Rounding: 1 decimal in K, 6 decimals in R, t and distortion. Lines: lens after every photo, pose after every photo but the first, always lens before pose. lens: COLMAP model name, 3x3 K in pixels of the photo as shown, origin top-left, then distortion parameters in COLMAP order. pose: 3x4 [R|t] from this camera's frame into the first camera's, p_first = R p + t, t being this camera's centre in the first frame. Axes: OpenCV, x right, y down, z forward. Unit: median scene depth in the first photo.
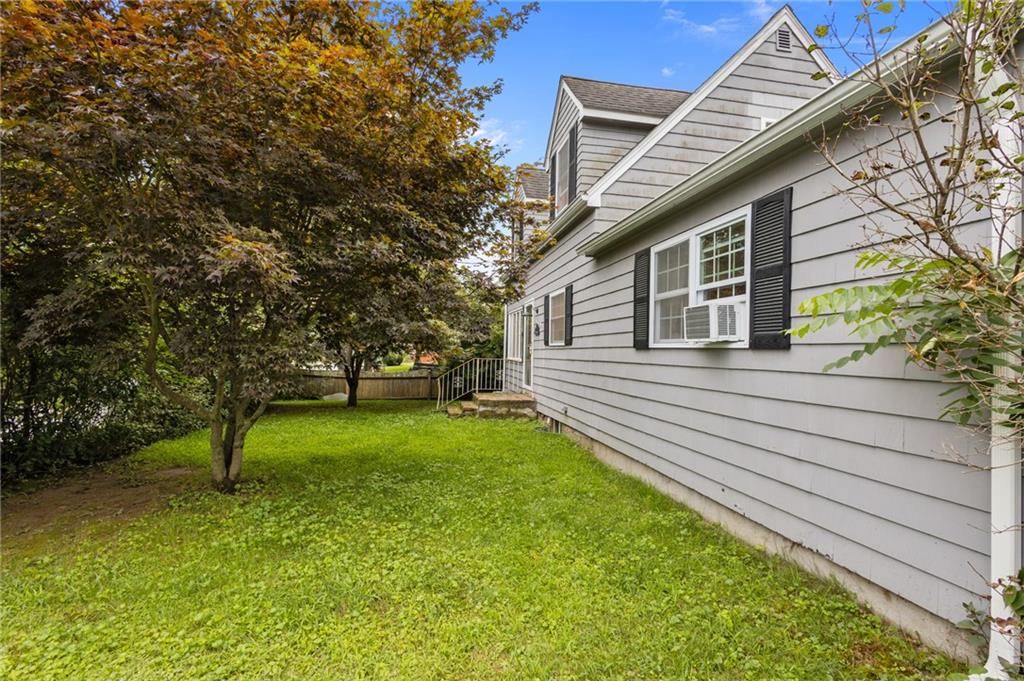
lens RADIAL K [[463.5, 0, 509.3], [0, 463.5, 341.8], [0, 0, 1]] dist [0.001943, 0.000054]
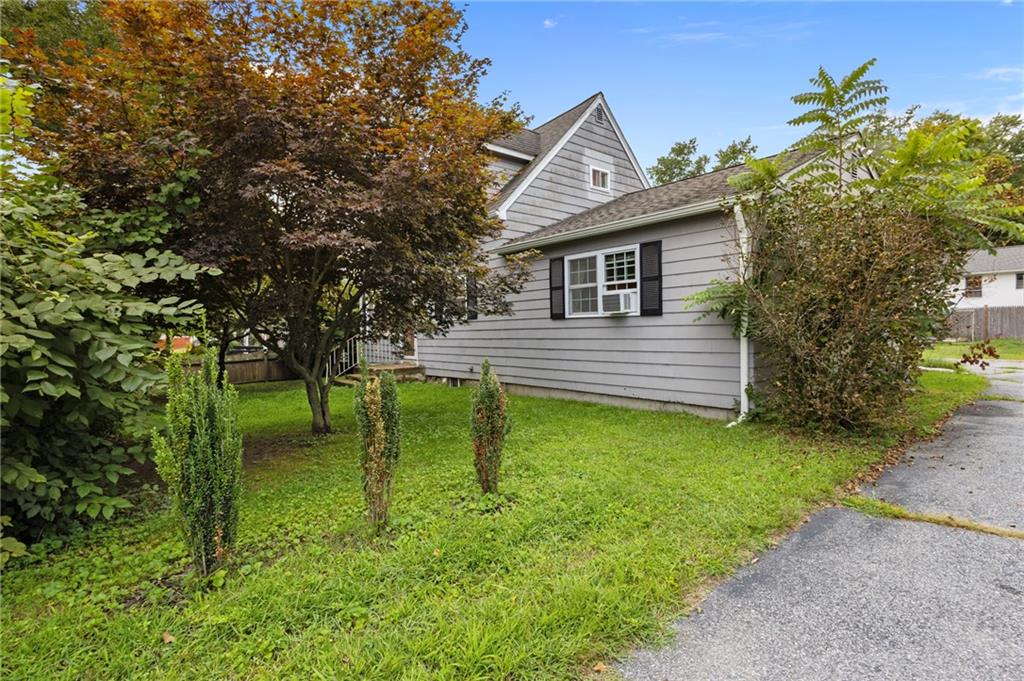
lens RADIAL K [[463.5, 0, 517.2], [0, 463.5, 343.0], [0, 0, 1]] dist [0.001943, 0.000054]
pose [[0.874244, -0.058138, 0.481993, -0.759253], [0.031359, 0.997493, 0.063438, -0.009203], [-0.484473, -0.040345, 0.873875, -0.419016]]
